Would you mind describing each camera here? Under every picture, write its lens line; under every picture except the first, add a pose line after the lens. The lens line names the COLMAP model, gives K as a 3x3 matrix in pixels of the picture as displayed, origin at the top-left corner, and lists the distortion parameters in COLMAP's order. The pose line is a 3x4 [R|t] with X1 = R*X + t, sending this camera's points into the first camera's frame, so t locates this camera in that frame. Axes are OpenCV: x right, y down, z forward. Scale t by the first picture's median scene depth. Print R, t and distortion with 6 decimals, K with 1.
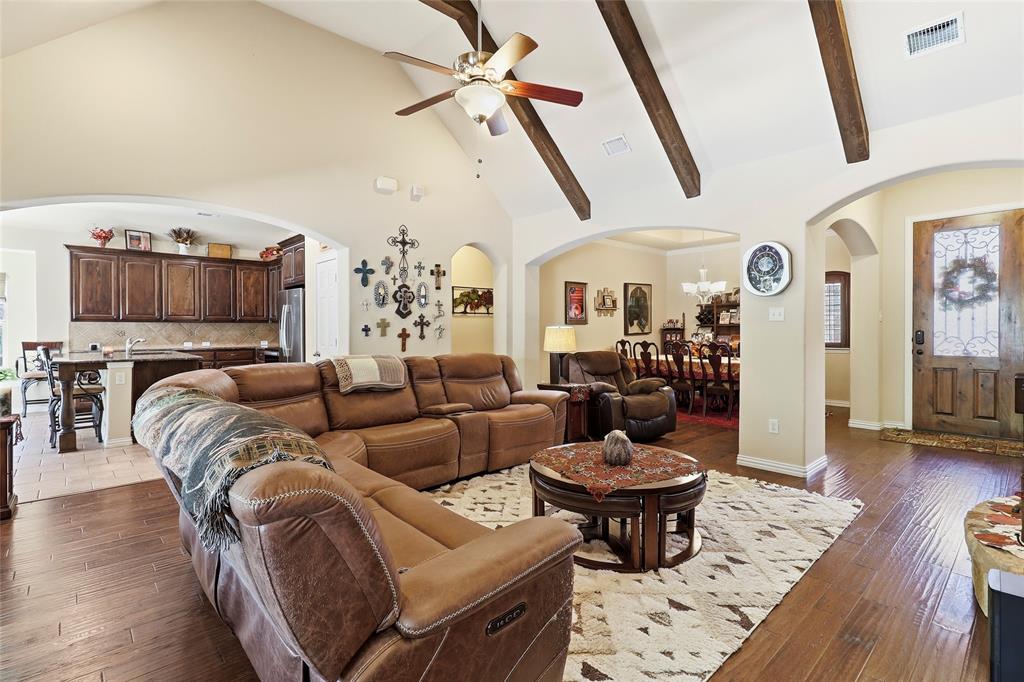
lens RADIAL K [[489.3, 0, 506.3], [0, 489.3, 333.7], [0, 0, 1]] dist [-0.007577, -0.000235]
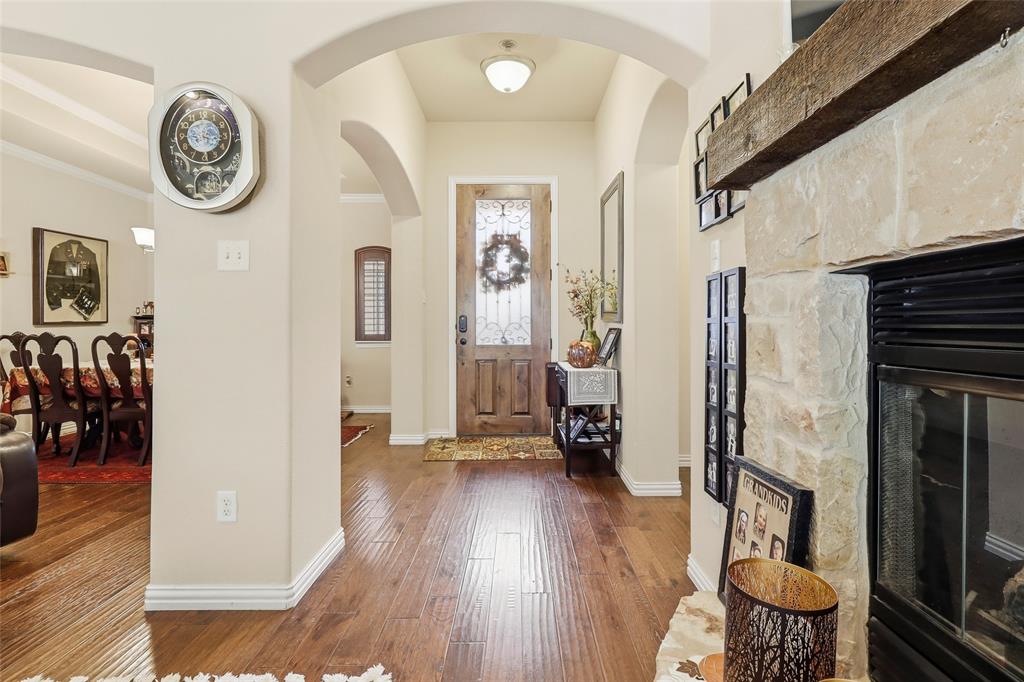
lens RADIAL K [[489.3, 0, 531.2], [0, 489.3, 328.8], [0, 0, 1]] dist [-0.007577, -0.000235]
pose [[0.645853, 0.003501, 0.763454, 0.294014], [0.006701, 0.999925, -0.010255, 0.025379], [-0.763433, 0.011739, 0.645781, 0.379295]]
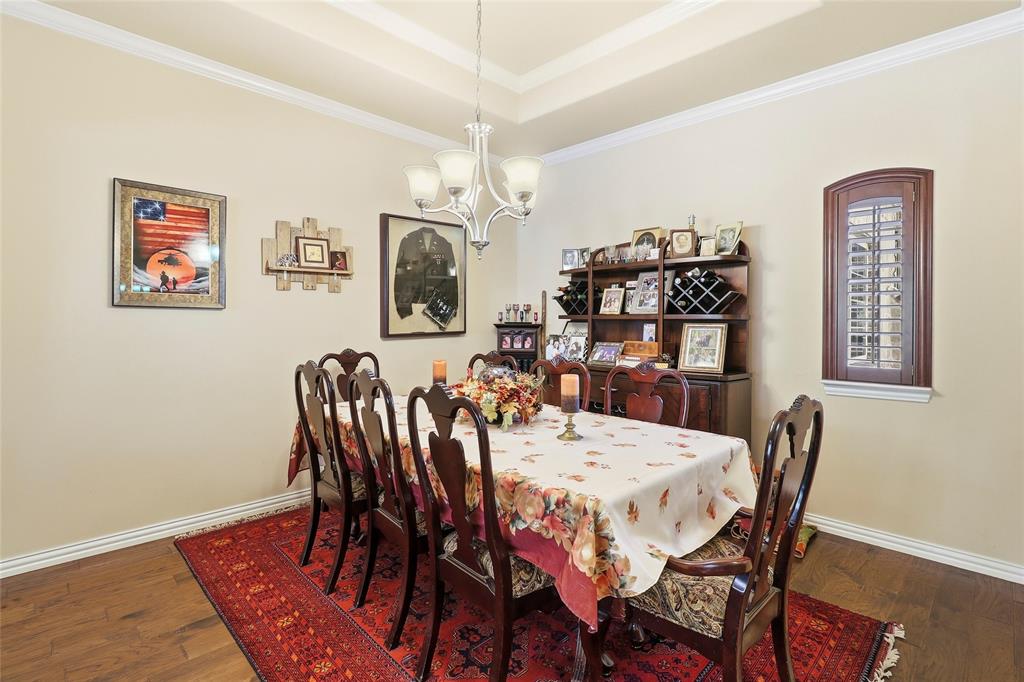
lens RADIAL K [[489.3, 0, 509.5], [0, 489.3, 332.5], [0, 0, 1]] dist [-0.007577, -0.000235]
pose [[0.998558, 0.011579, 0.052422, 0.517326], [-0.012183, 0.999863, 0.011206, -0.012373], [-0.052285, -0.011829, 0.998562, 0.895558]]
